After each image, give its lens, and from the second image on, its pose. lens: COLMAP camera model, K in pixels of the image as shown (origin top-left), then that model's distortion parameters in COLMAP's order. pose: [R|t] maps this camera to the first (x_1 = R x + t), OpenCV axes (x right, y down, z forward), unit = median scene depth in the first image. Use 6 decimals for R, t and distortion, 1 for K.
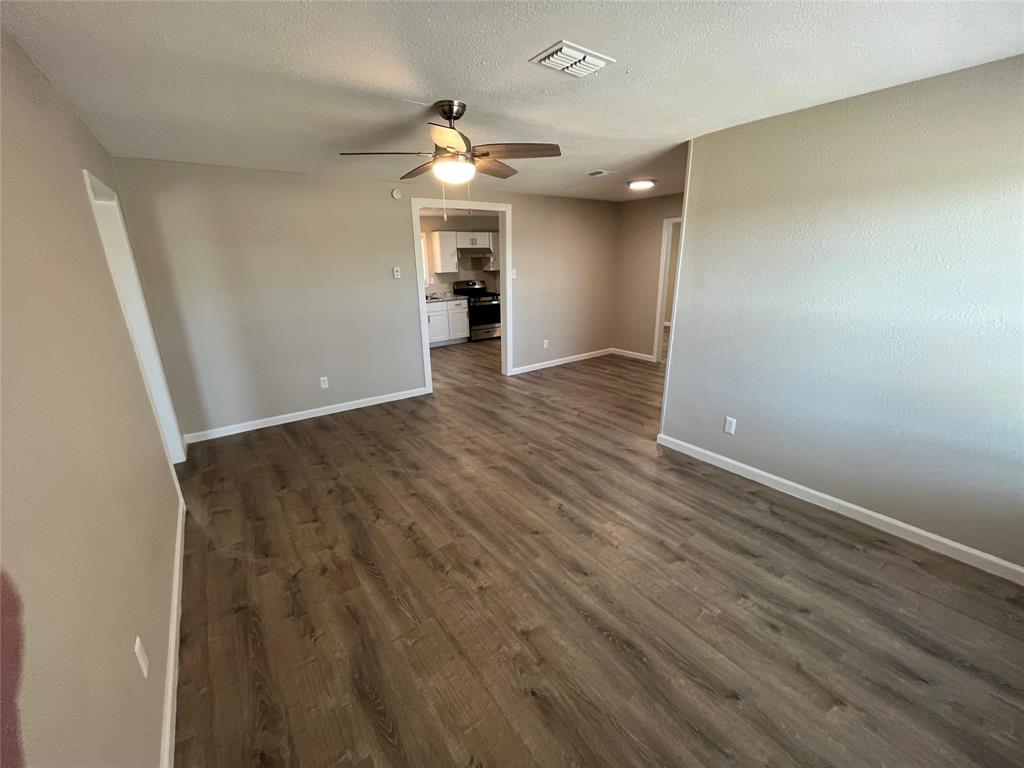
lens RADIAL K [[414.4, 0, 516.6], [0, 414.4, 381.8], [0, 0, 1]] dist [-0.002796, 0.000611]
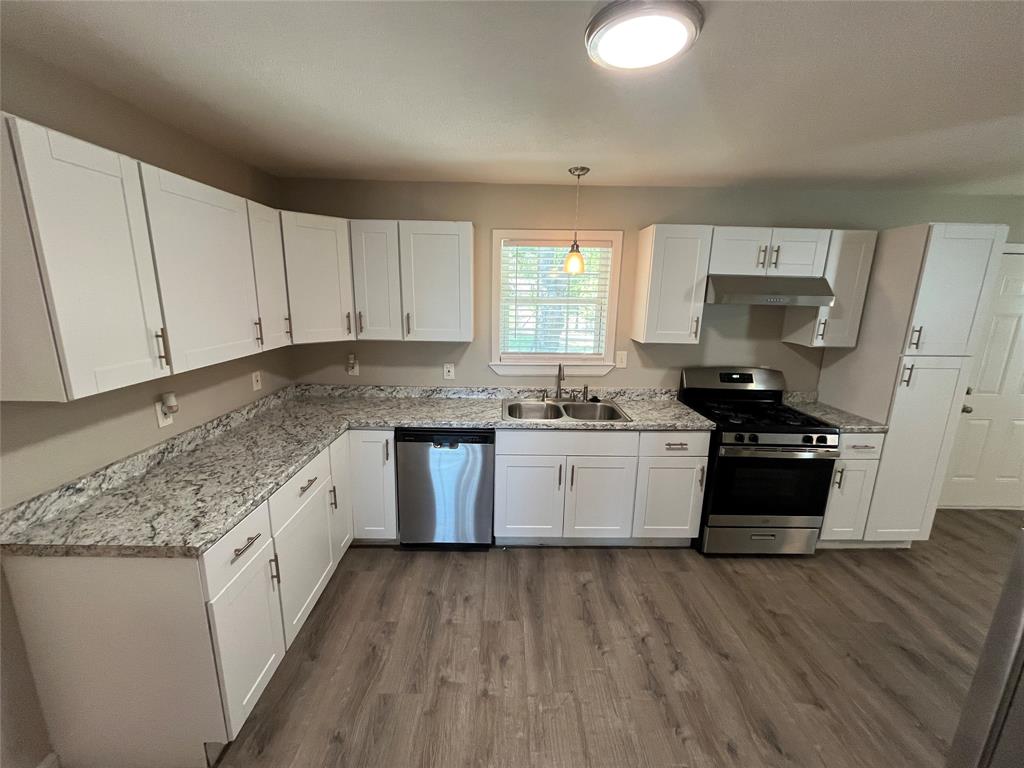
lens RADIAL K [[414.4, 0, 509.3], [0, 414.4, 386.0], [0, 0, 1]] dist [-0.002796, 0.000611]
pose [[0.804239, 0.164153, -0.571185, -0.074001], [-0.206874, 0.978315, -0.010125, -0.216604], [0.557137, 0.126306, 0.820759, 0.706657]]
